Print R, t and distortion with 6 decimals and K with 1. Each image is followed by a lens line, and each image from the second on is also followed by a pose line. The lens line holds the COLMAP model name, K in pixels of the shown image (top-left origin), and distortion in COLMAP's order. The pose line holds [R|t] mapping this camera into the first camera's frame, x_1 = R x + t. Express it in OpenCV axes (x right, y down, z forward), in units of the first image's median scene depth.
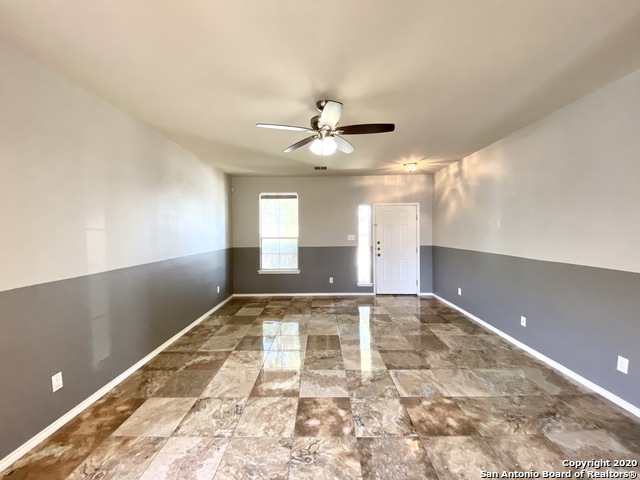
lens RADIAL K [[261.2, 0, 317.4], [0, 261.2, 236.8], [0, 0, 1]] dist [0.033681, -0.026744]
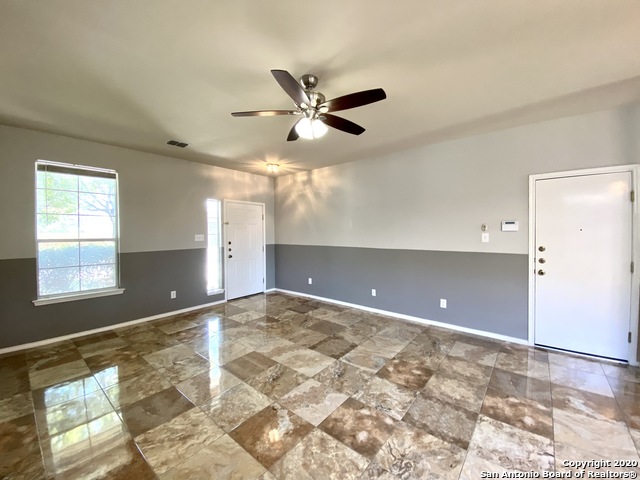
lens RADIAL K [[261.2, 0, 317.4], [0, 261.2, 236.8], [0, 0, 1]] dist [0.033681, -0.026744]
pose [[0.624162, -0.008872, 0.781244, -0.379029], [0.015949, 0.999872, -0.001388, 0.009632], [-0.781132, 0.013326, 0.624224, 0.256255]]
